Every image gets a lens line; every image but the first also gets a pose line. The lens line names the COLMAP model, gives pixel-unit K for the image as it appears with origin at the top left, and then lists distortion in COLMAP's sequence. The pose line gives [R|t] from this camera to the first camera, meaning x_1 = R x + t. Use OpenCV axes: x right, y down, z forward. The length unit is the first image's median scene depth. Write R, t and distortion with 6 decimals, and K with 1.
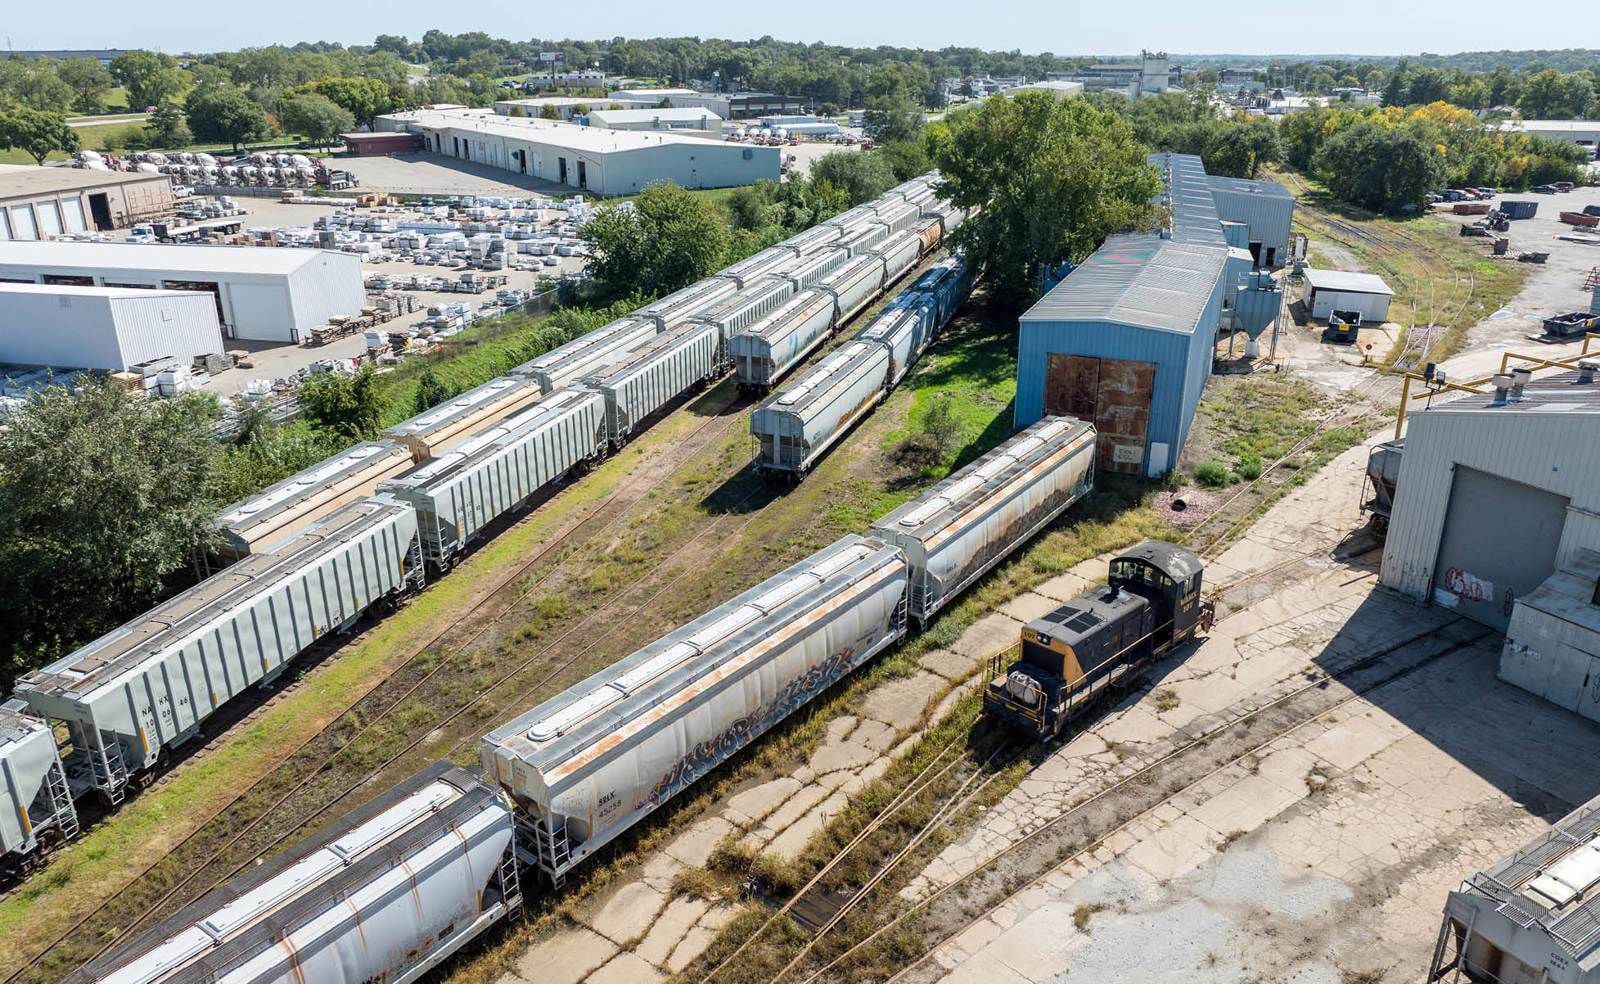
lens RADIAL K [[1131.6, 0, 800.0], [0, 1131.6, 492.0], [0, 0, 1]] dist [-0.039794, 0.008513]
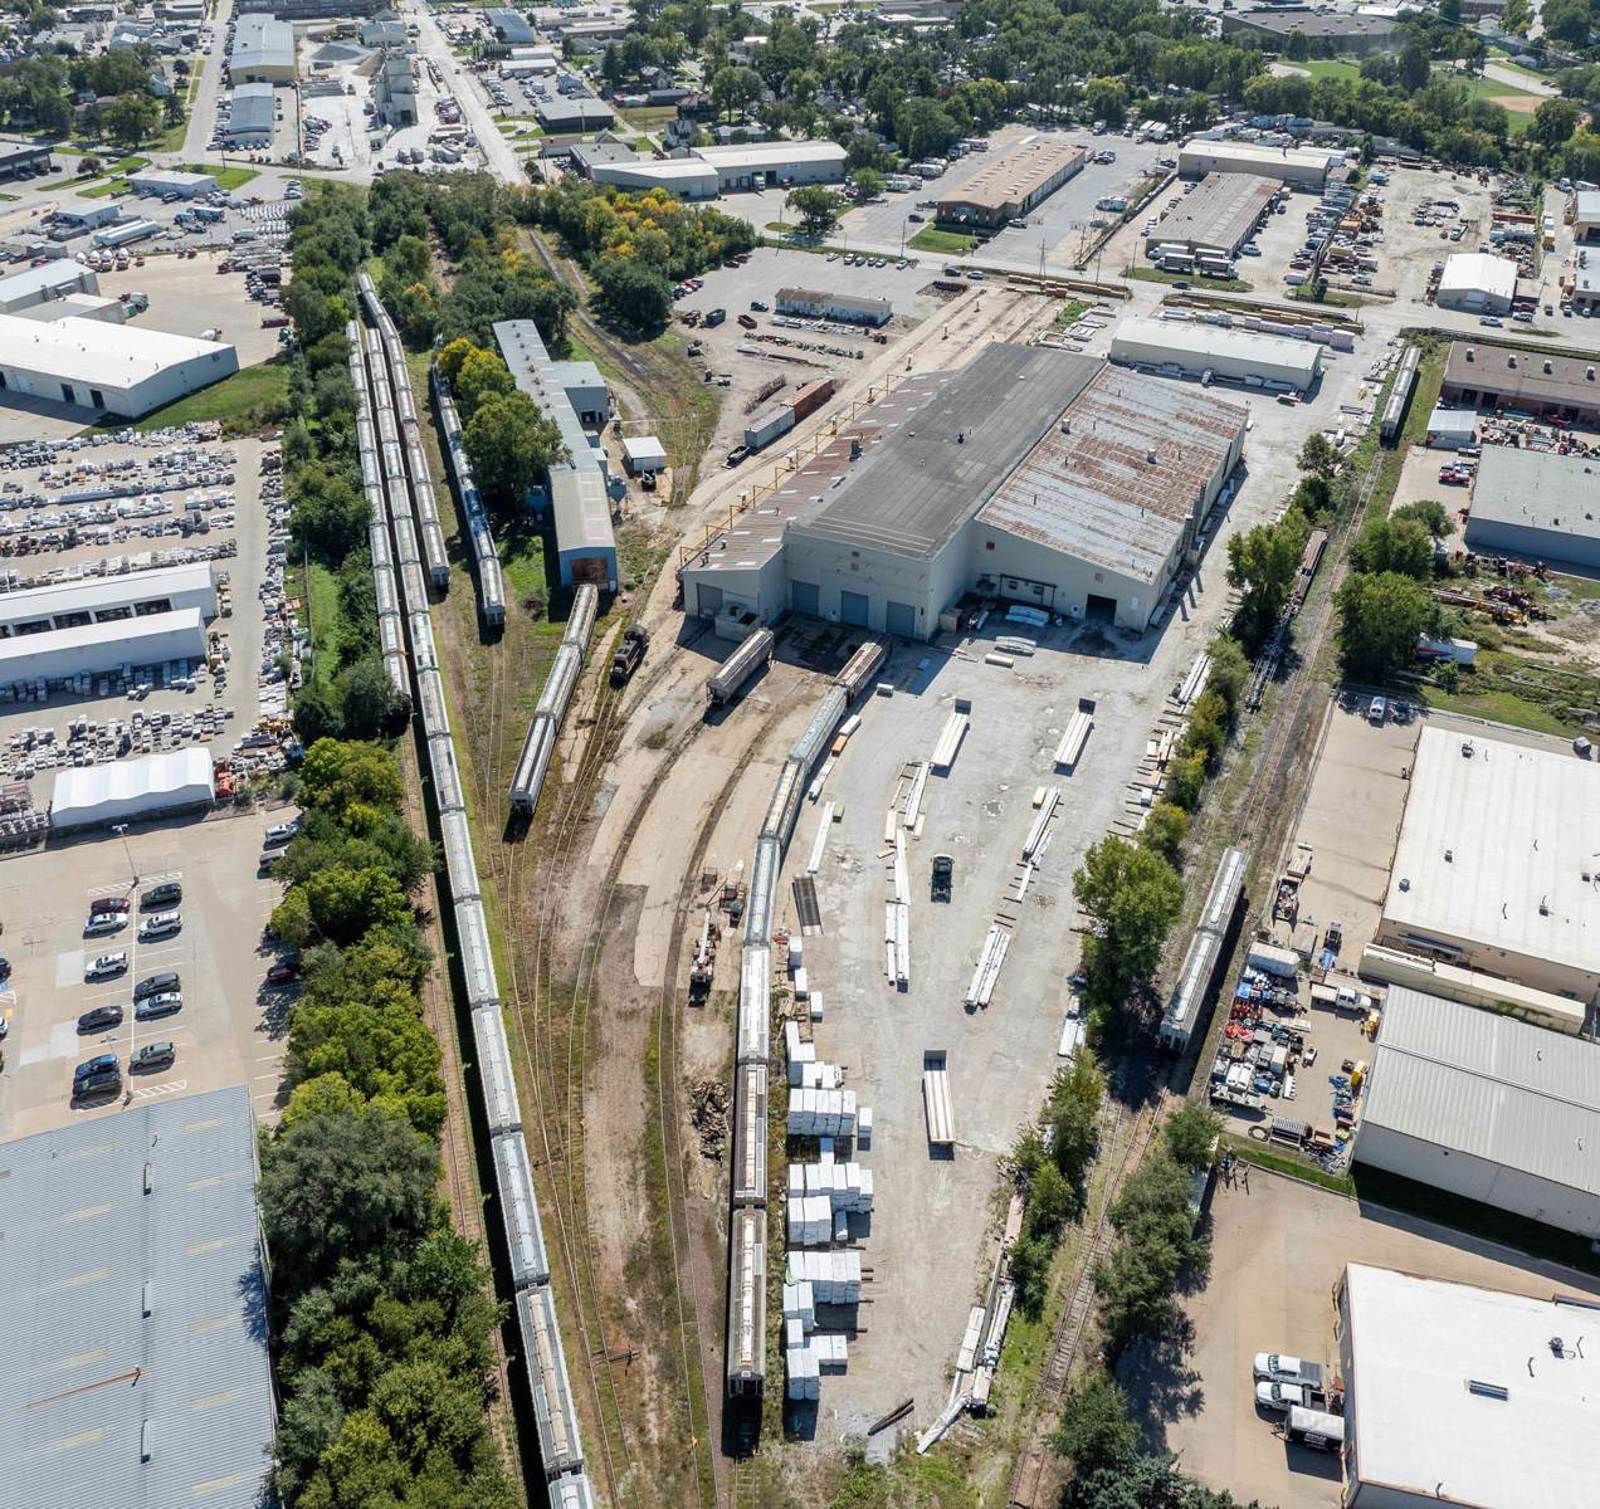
lens RADIAL K [[1432.5, 0, 800.0], [0, 1432.5, 754.5], [0, 0, 1]] dist [-0.036888, -0.010202]
pose [[0.829293, -0.311544, 0.463911, -1.182393], [0.192662, 0.938671, 0.285969, -0.604486], [-0.524552, -0.147775, 0.838456, -2.536402]]
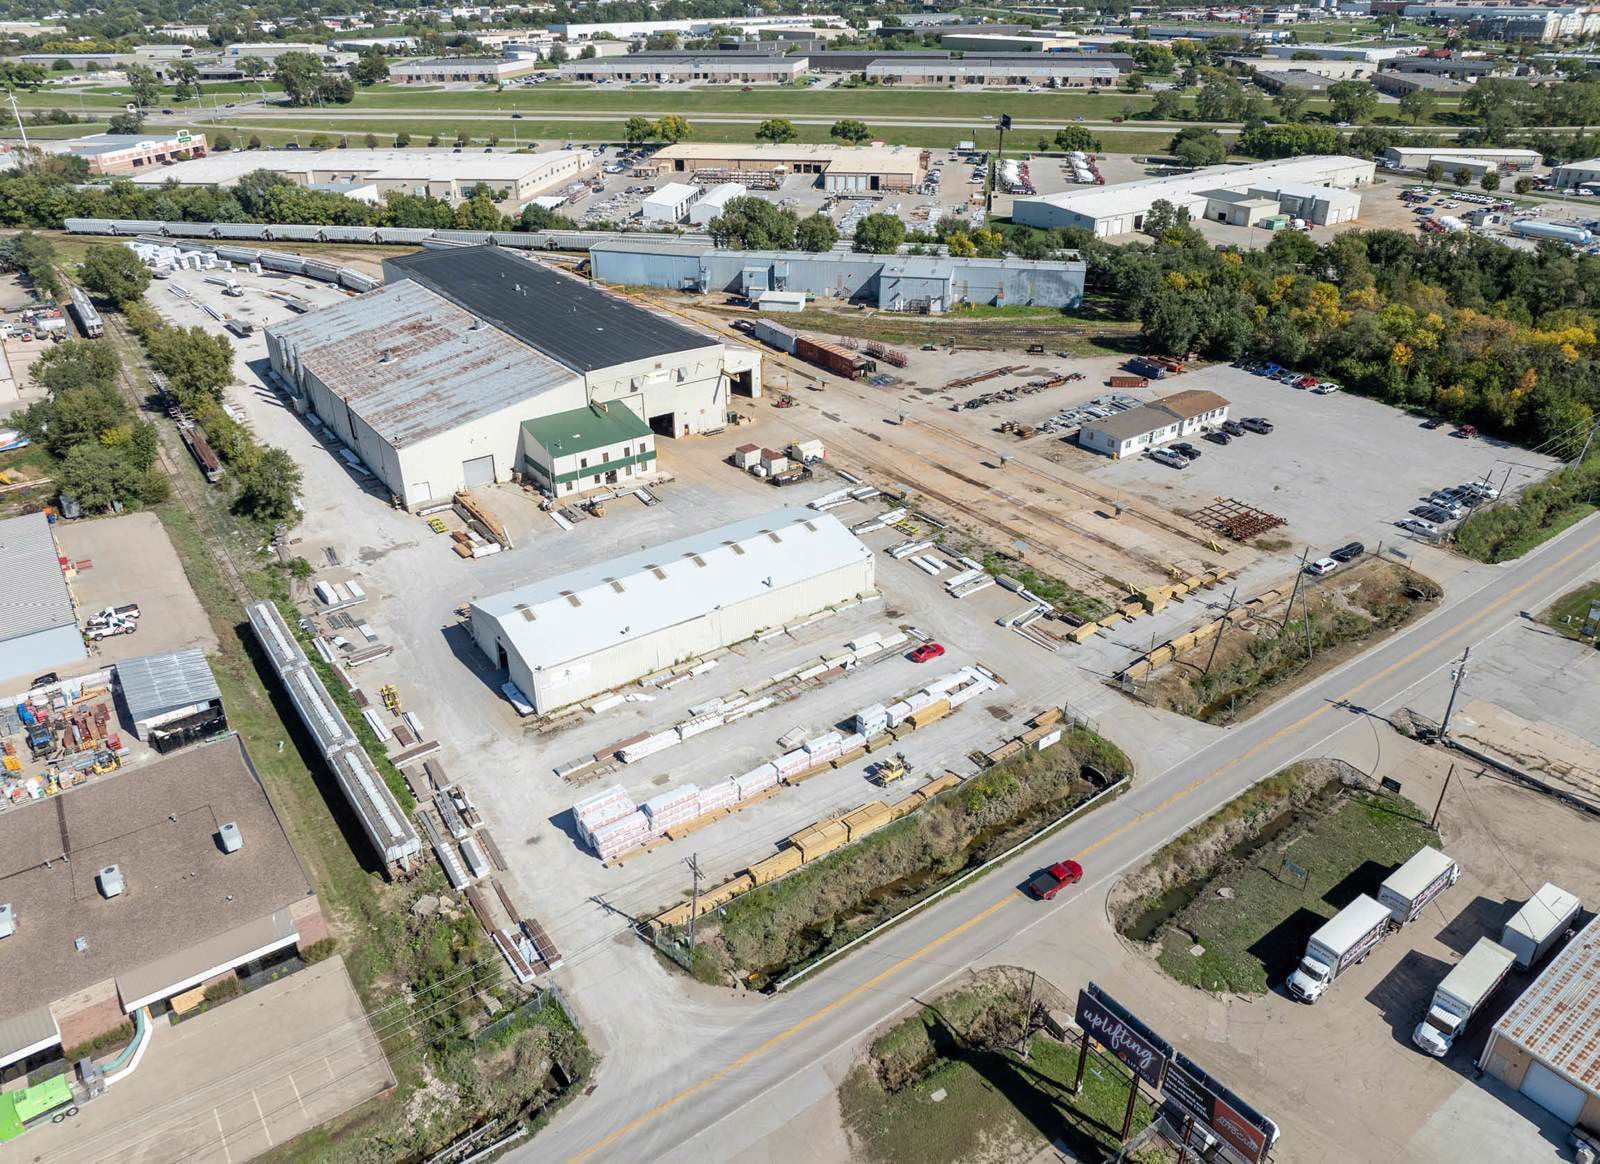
lens RADIAL K [[1134.9, 0, 800.0], [0, 1134.9, 582.0], [0, 0, 1]] dist [-0.055529, -0.002272]
pose [[0.088876, 0.479334, -0.873121, 4.940183], [-0.352547, 0.834983, 0.422510, -1.218796], [0.931564, 0.270265, 0.243197, 0.999963]]
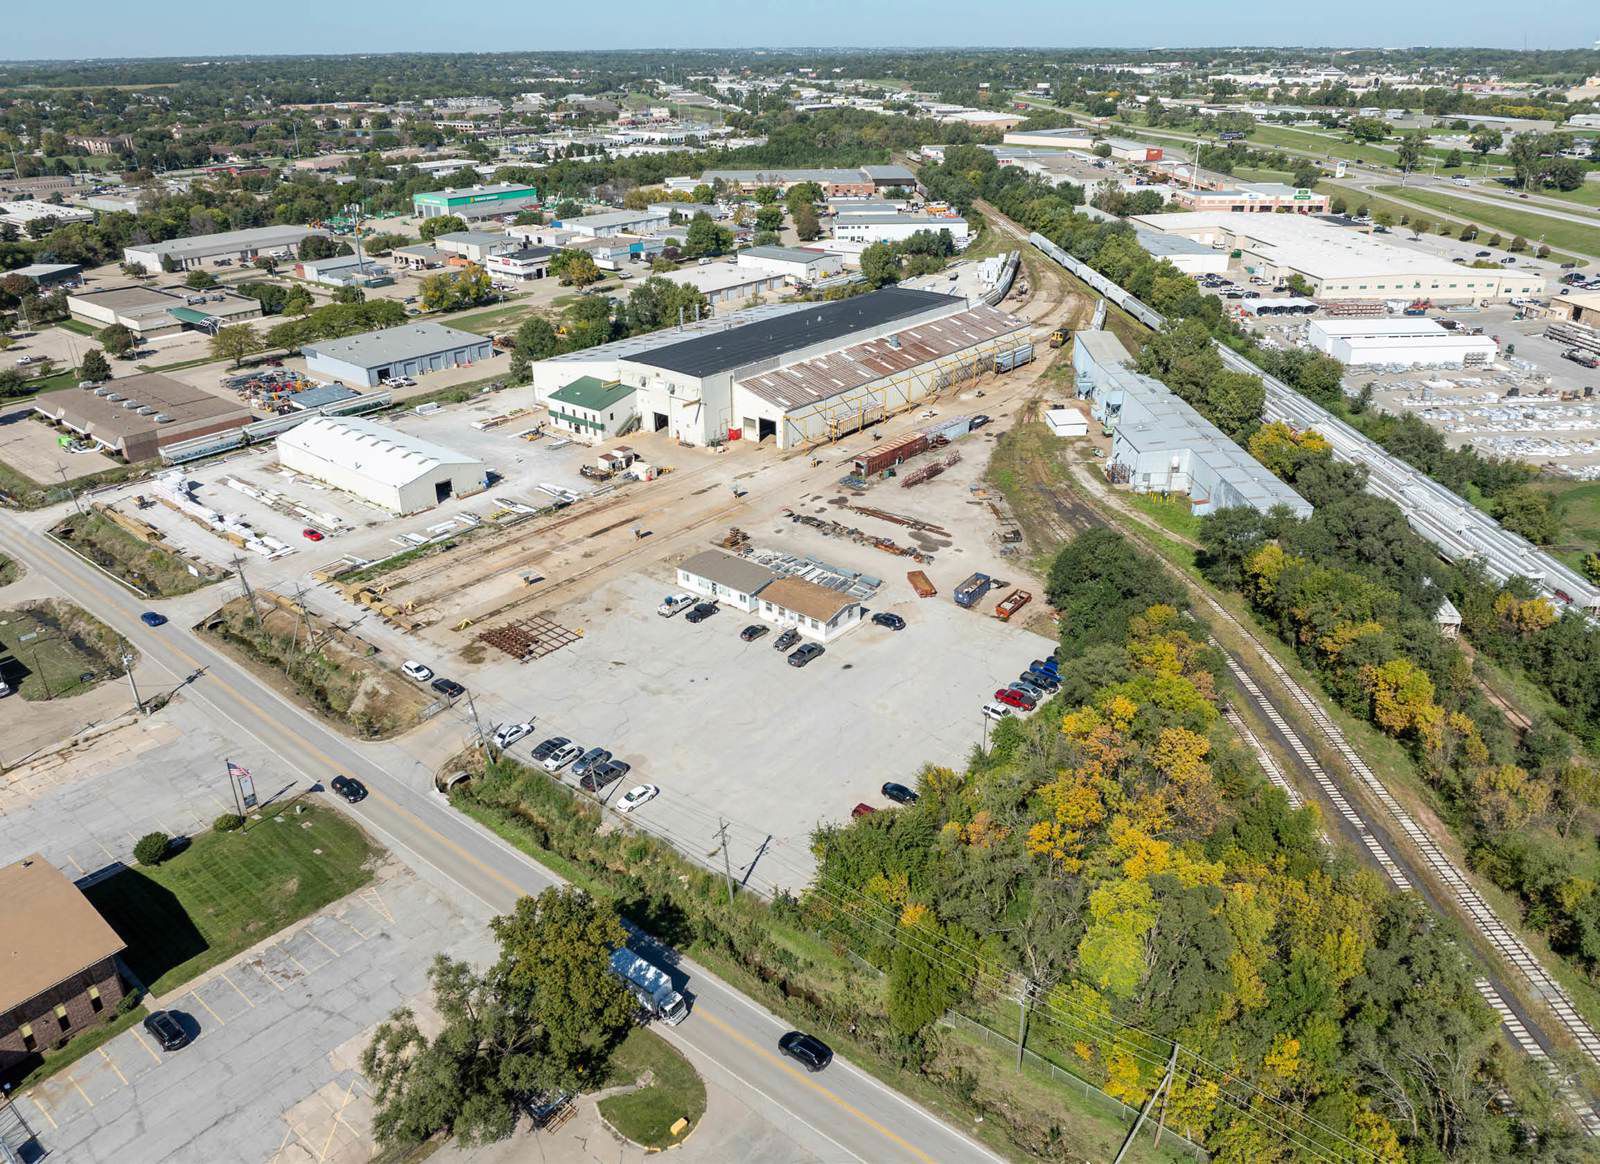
lens RADIAL K [[1134.9, 0, 800.0], [0, 1134.9, 582.0], [0, 0, 1]] dist [-0.055529, -0.002272]
pose [[-0.943833, 0.153722, -0.292487, 2.878720], [-0.106620, 0.696154, 0.709931, -2.556116], [0.312748, 0.701241, -0.640664, 4.231525]]
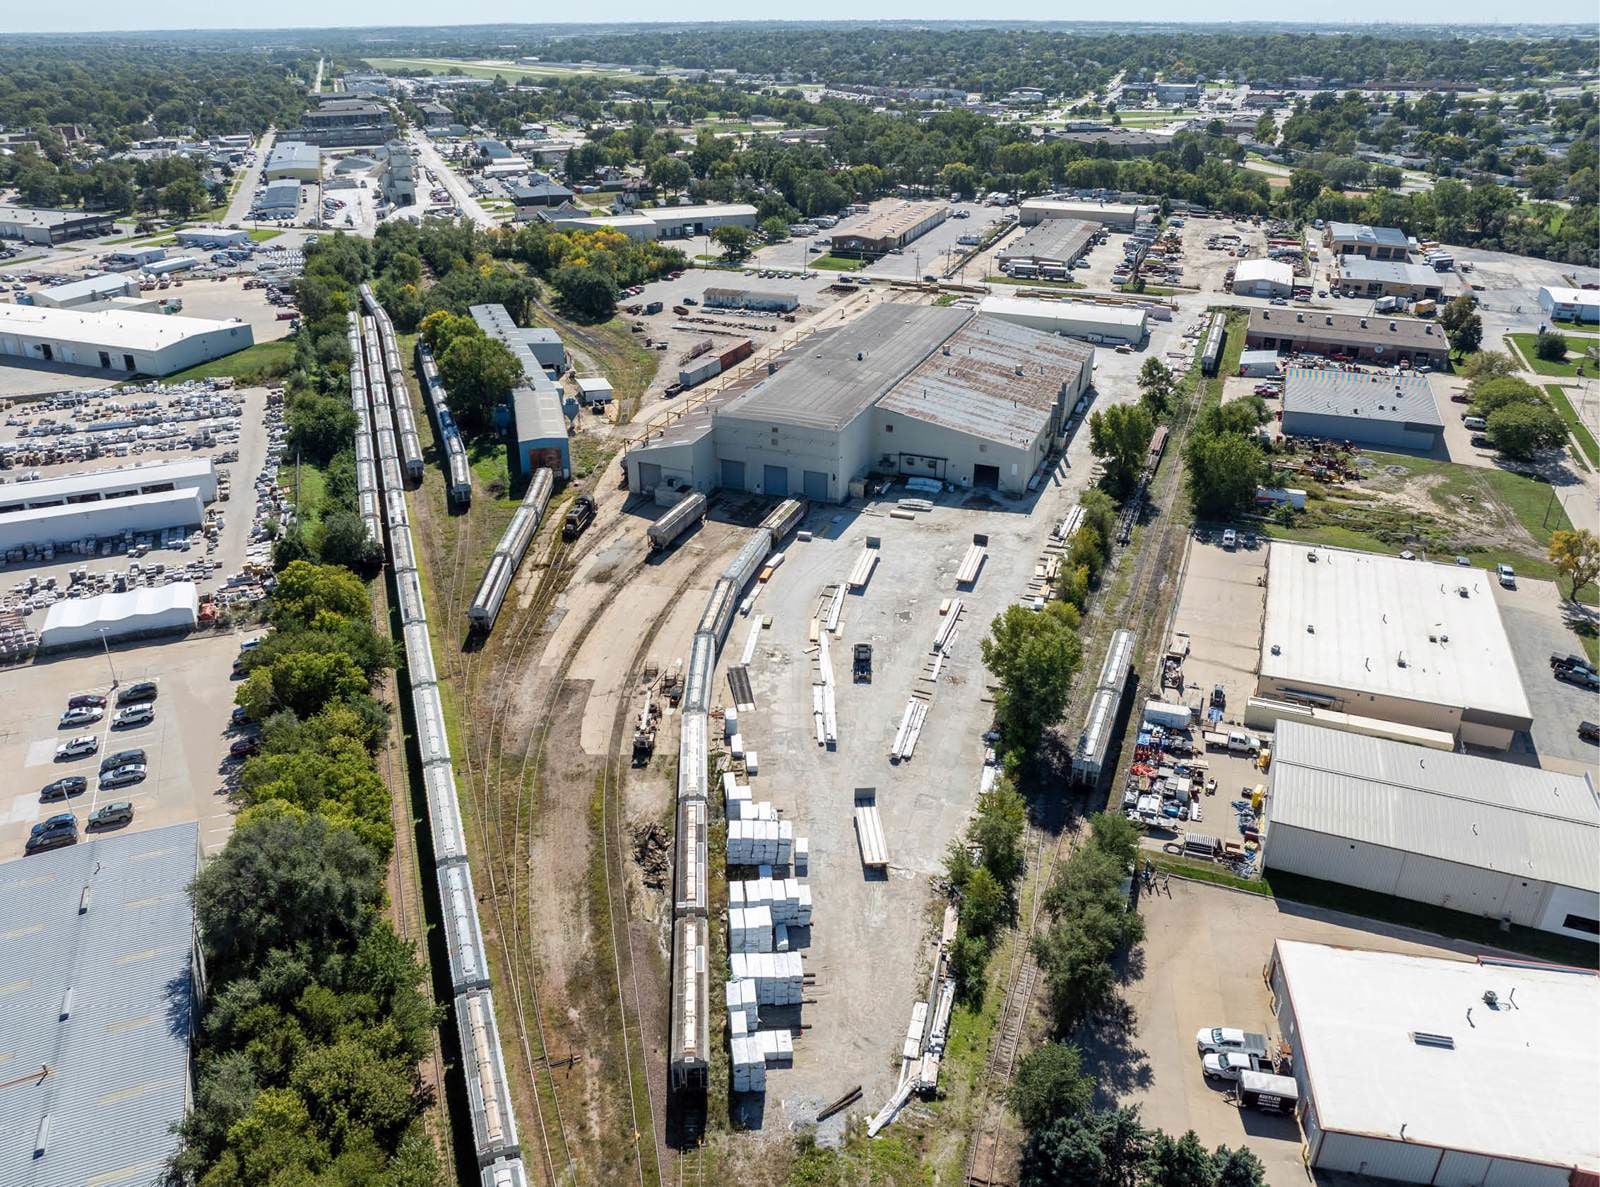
lens RADIAL K [[1161.6, 0, 784.0], [0, 1161.6, 570.2], [0, 0, 1]] dist [-0.041259, 0.001748]
pose [[0.798467, -0.254375, 0.545660, -1.177489], [0.212980, 0.967092, 0.139183, -0.094973], [-0.563108, 0.005081, 0.826368, -2.340390]]
